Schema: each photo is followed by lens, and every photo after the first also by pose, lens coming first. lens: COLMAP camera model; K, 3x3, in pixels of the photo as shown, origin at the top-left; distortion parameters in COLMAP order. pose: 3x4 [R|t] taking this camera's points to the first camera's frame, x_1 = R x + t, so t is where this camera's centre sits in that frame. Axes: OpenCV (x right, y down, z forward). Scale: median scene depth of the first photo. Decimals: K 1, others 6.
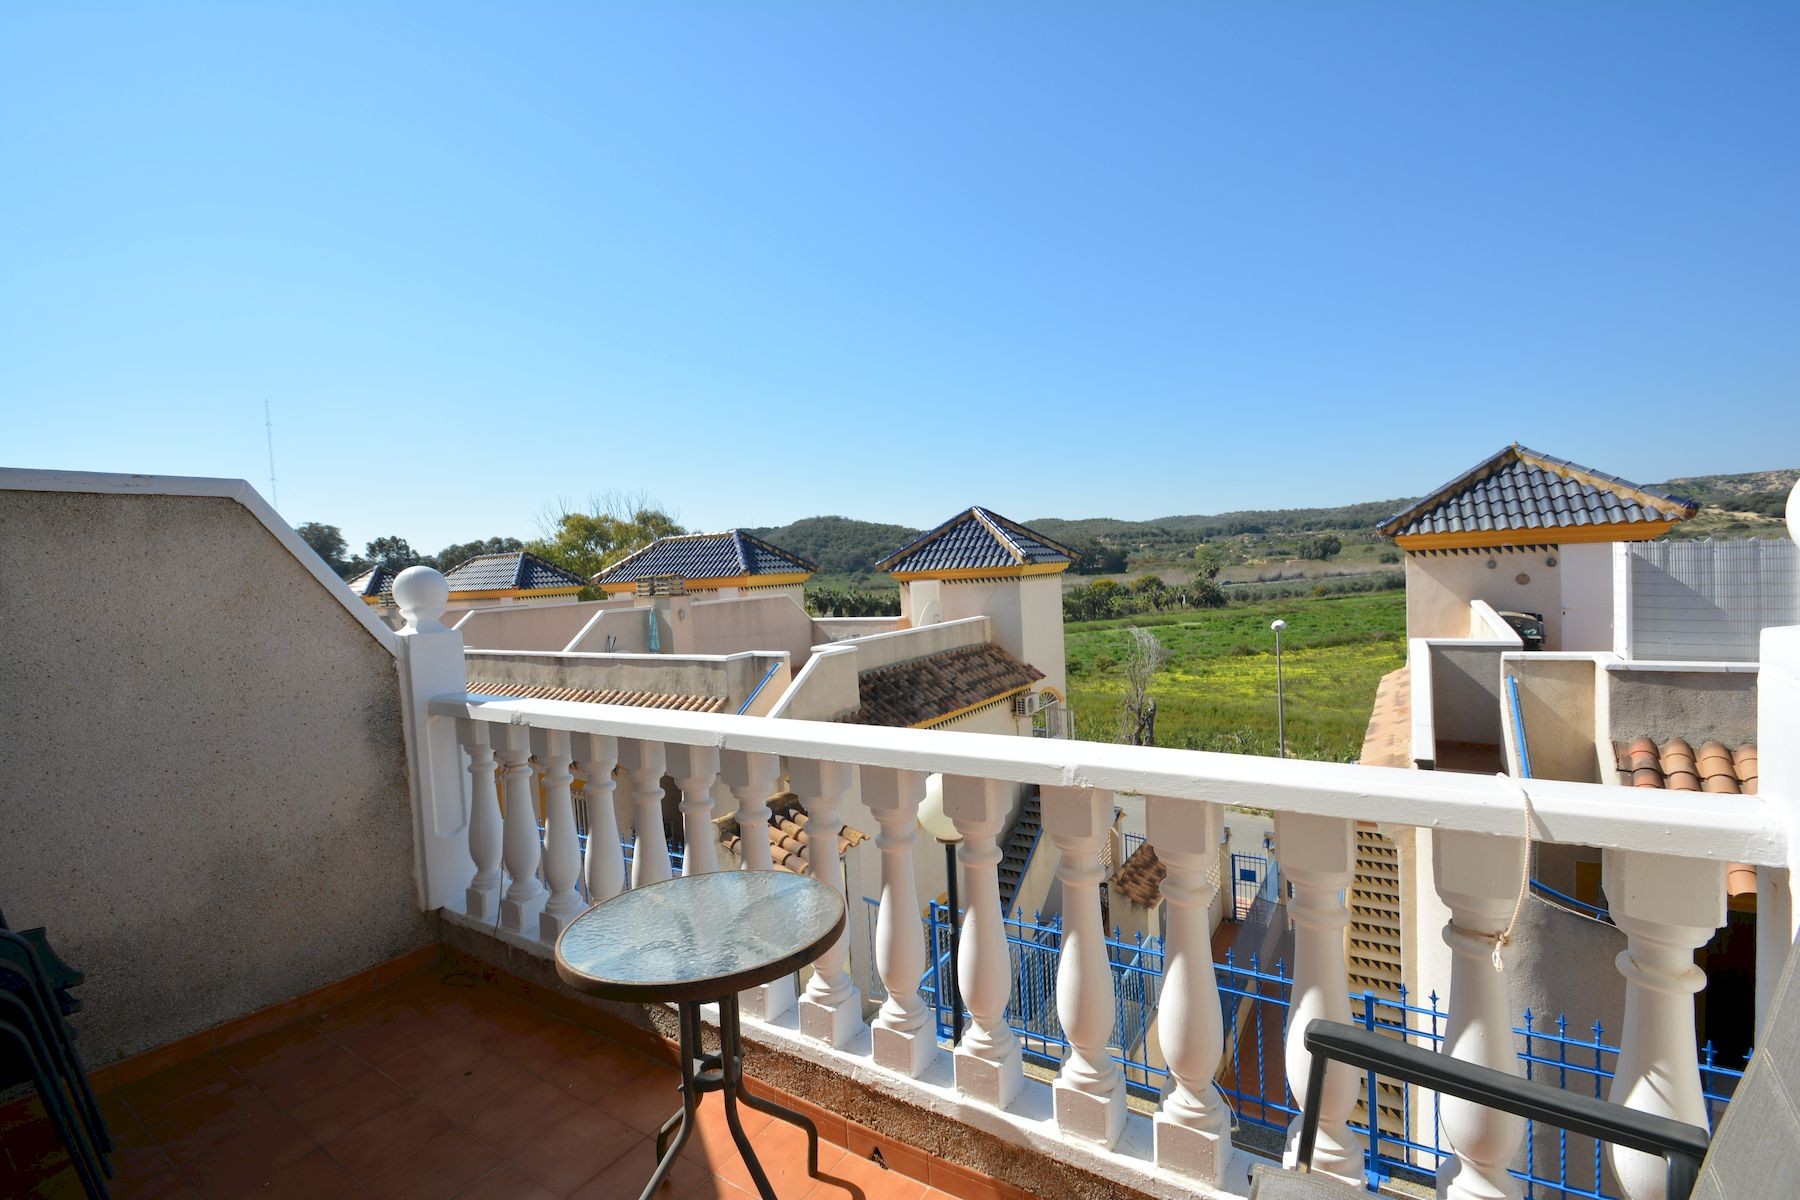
lens RADIAL K [[792.9, 0, 895.7], [0, 792.9, 607.8], [0, 0, 1]] dist [0.013129, -0.014976]
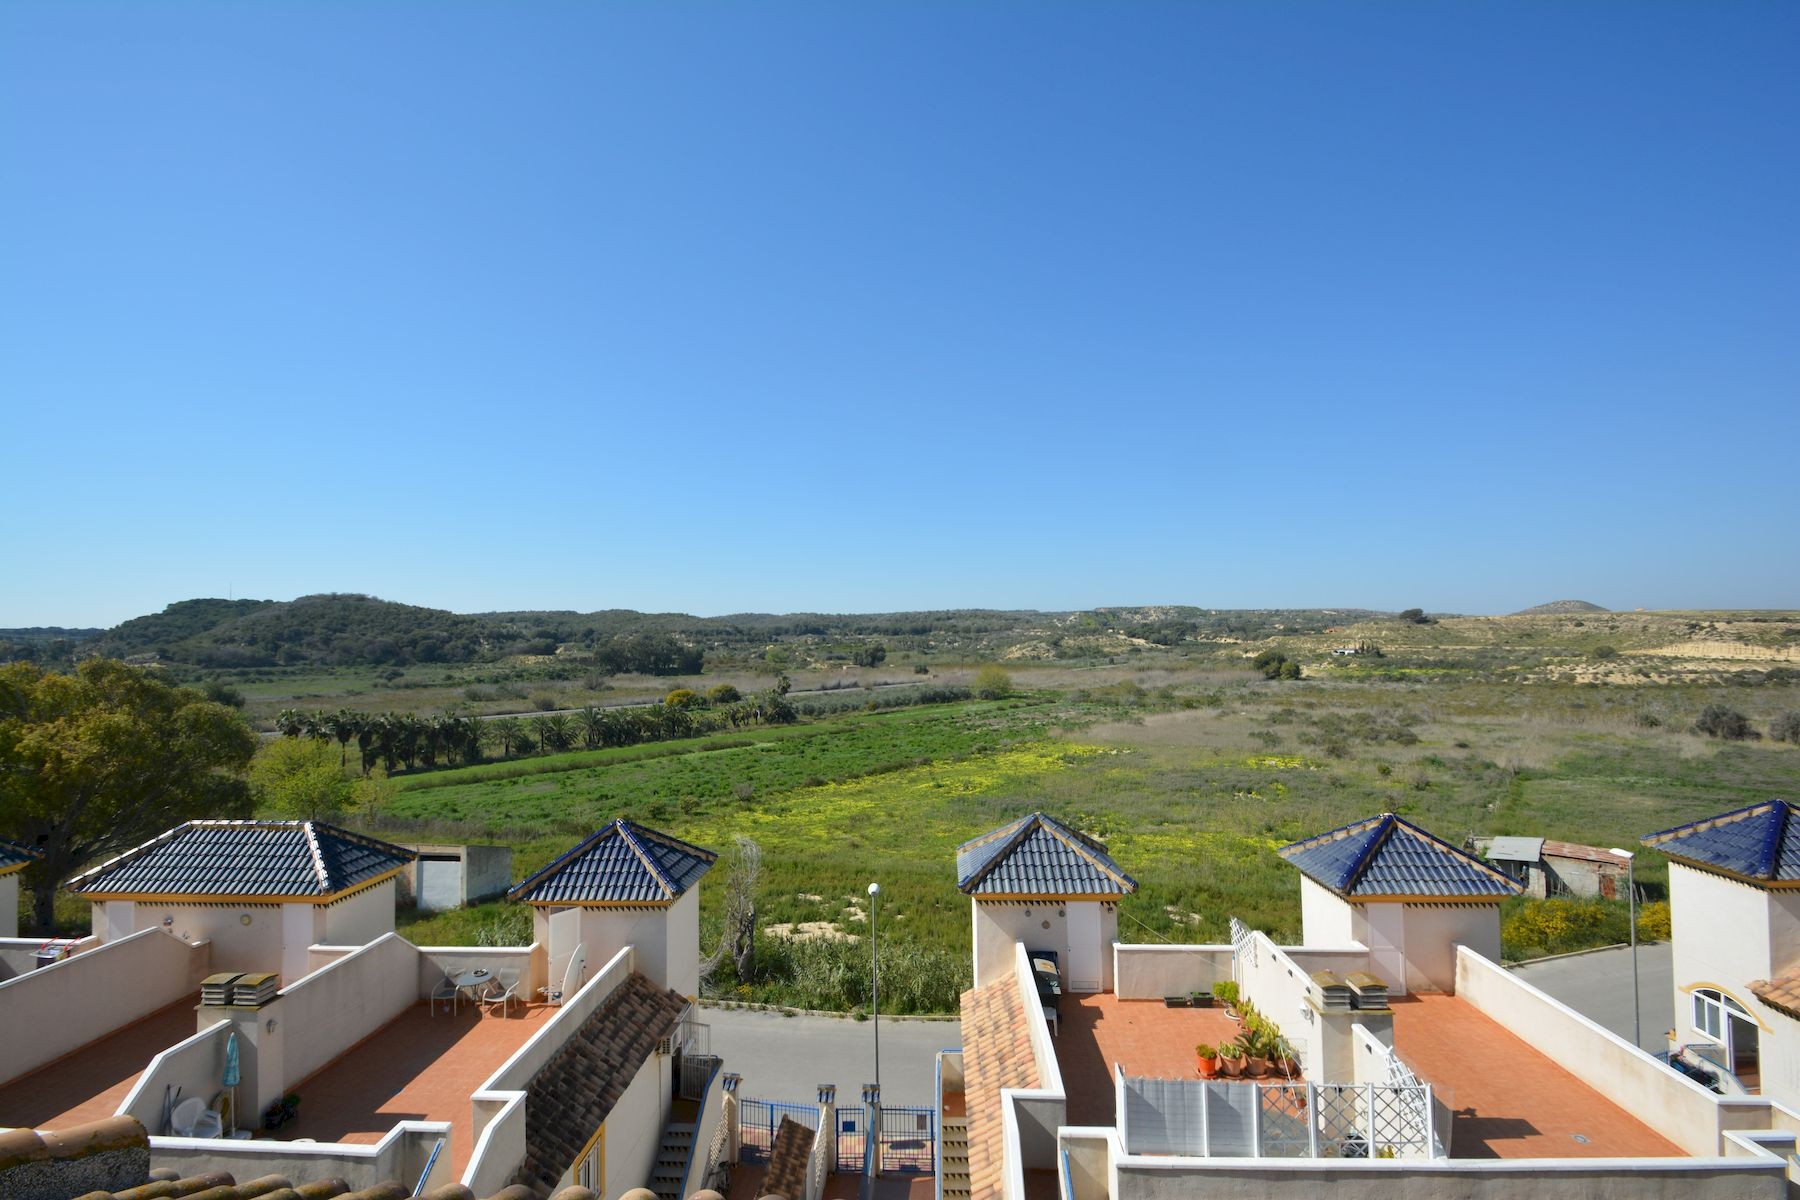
lens RADIAL K [[792.9, 0, 895.4], [0, 792.9, 604.2], [0, 0, 1]] dist [0.013129, -0.014976]
pose [[0.864886, 0.064785, 0.497771, -0.102546], [-0.006225, 0.992945, -0.118415, -0.244499], [-0.501930, 0.099317, 0.859187, -0.075443]]
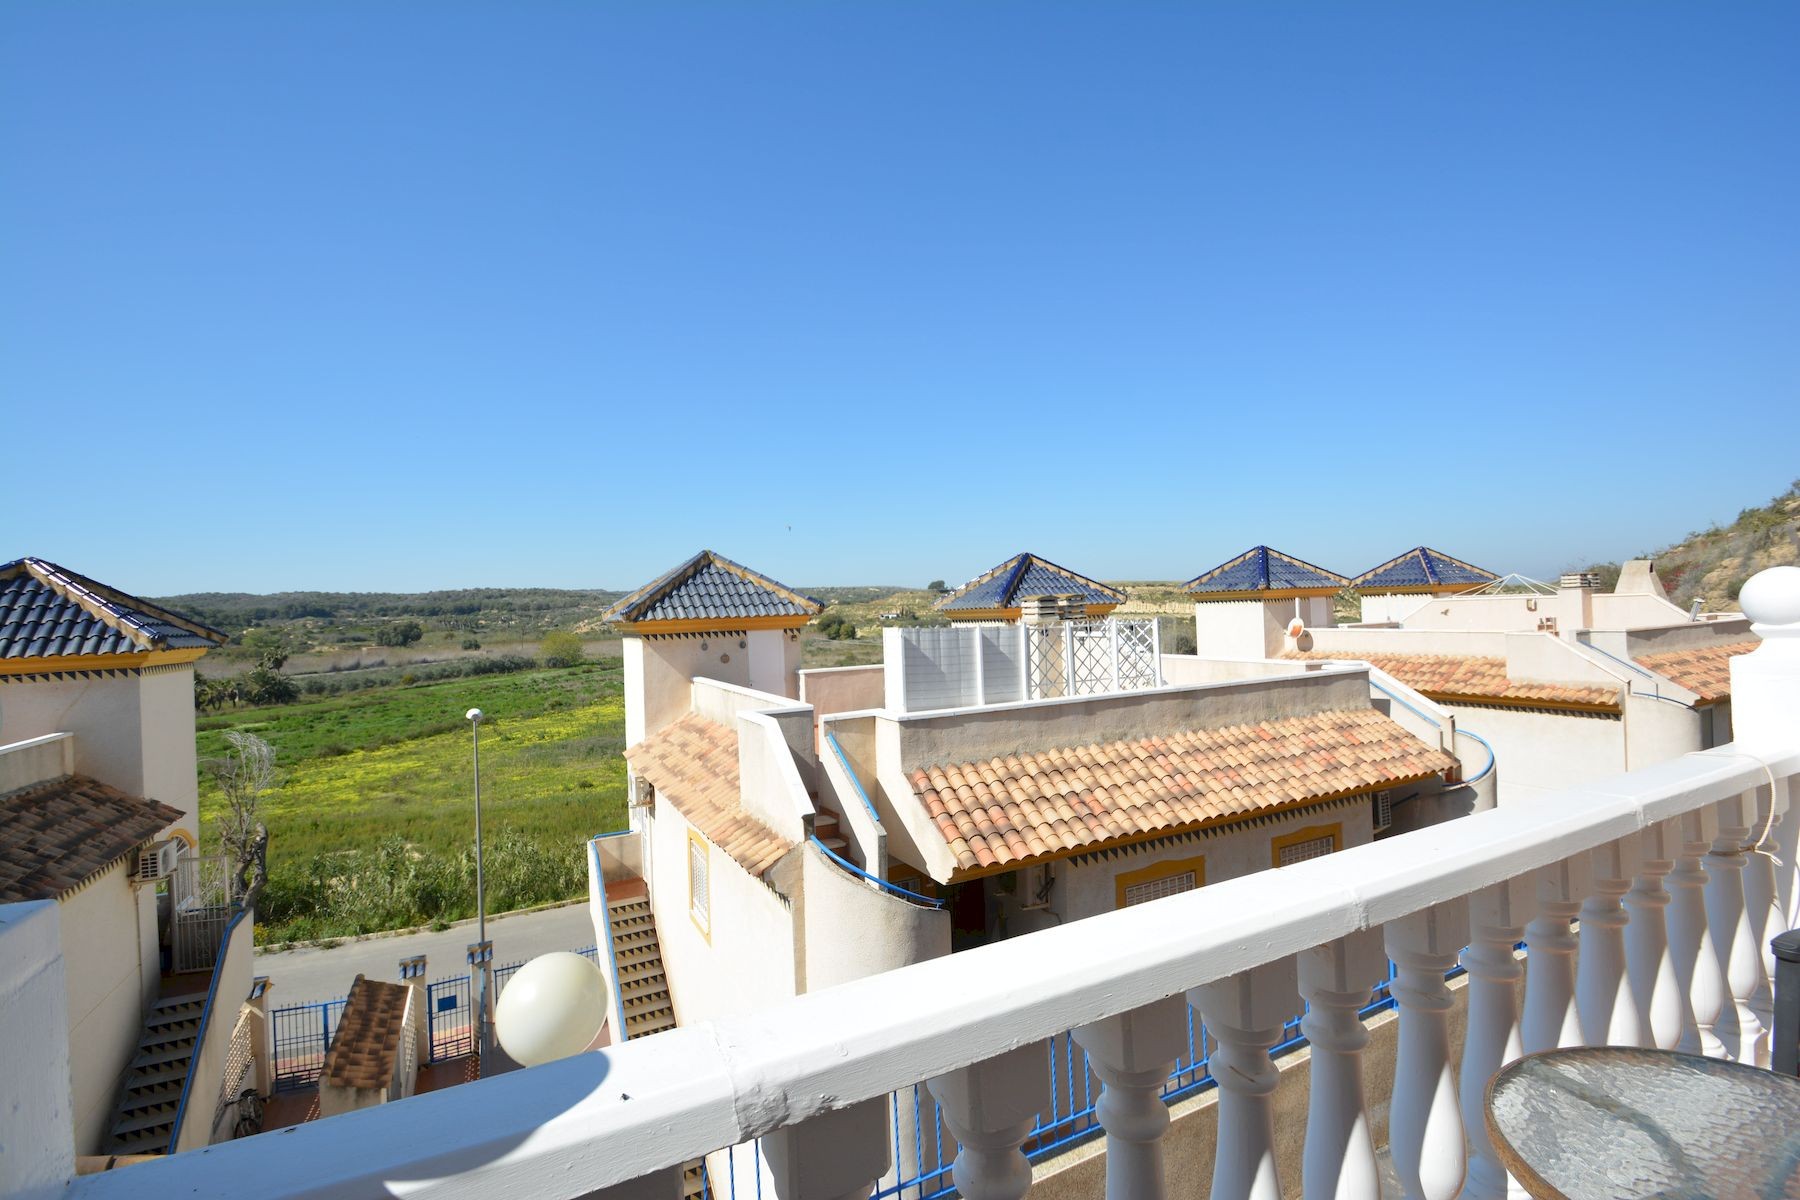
lens RADIAL K [[792.9, 0, 895.2], [0, 792.9, 603.1], [0, 0, 1]] dist [0.013129, -0.014976]
pose [[0.495927, 0.044811, 0.867207, -0.084636], [0.054984, 0.995043, -0.082860, -0.003044], [-0.866622, 0.088775, 0.491005, 0.091328]]
